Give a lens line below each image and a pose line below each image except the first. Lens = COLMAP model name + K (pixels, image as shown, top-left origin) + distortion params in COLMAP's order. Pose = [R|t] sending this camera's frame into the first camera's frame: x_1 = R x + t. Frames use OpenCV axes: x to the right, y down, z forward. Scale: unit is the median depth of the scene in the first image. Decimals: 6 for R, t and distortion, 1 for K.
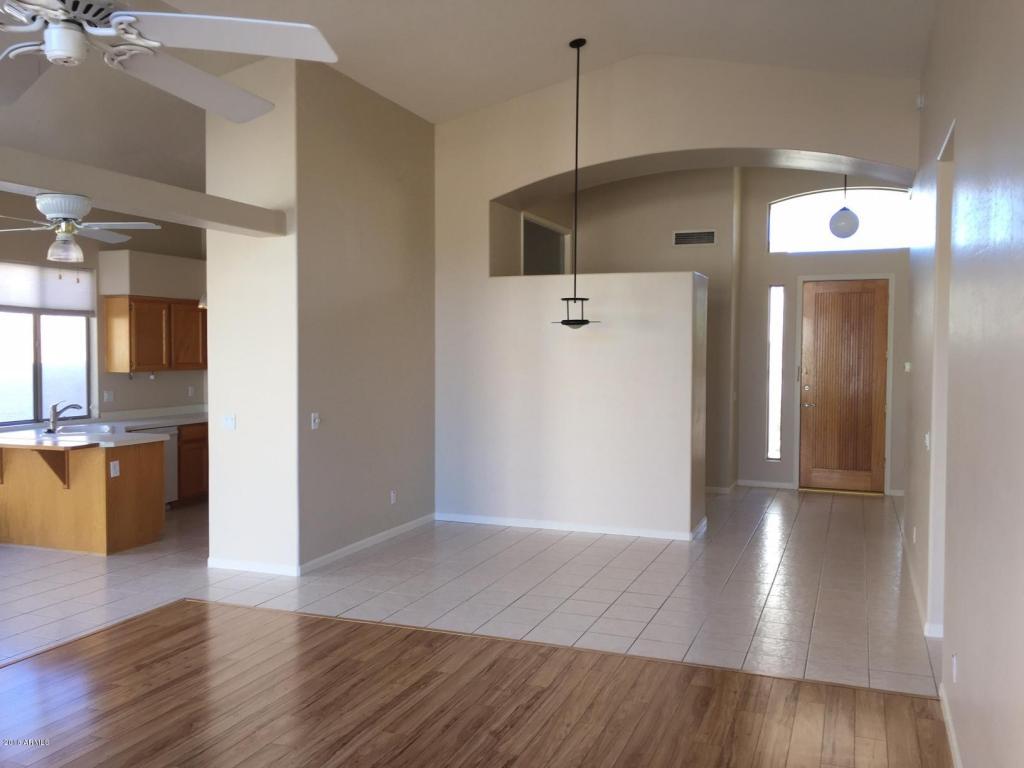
lens RADIAL K [[874.9, 0, 512.7], [0, 874.9, 386.6], [0, 0, 1]] dist [0.074460, -0.000305]
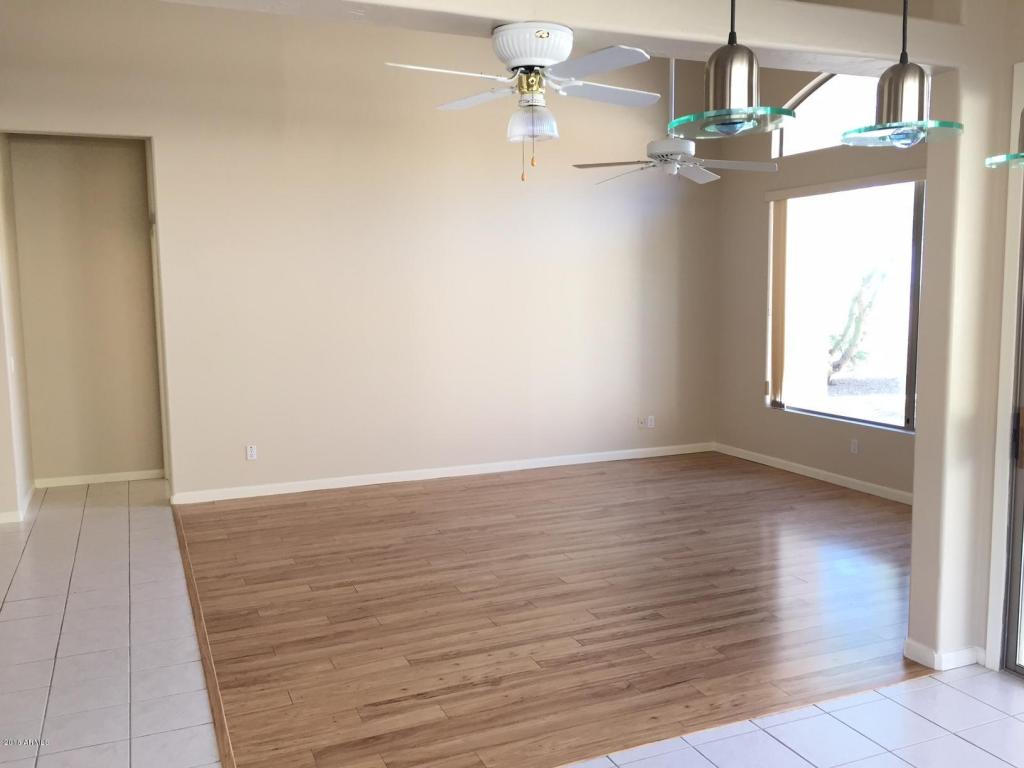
lens RADIAL K [[874.9, 0, 512.6], [0, 874.9, 385.0], [0, 0, 1]] dist [0.074460, -0.000305]
pose [[-0.708772, -0.076486, 0.701279, -0.958380], [0.029956, 0.989945, 0.138246, -0.060310], [-0.704801, 0.118993, -0.699354, 1.499350]]
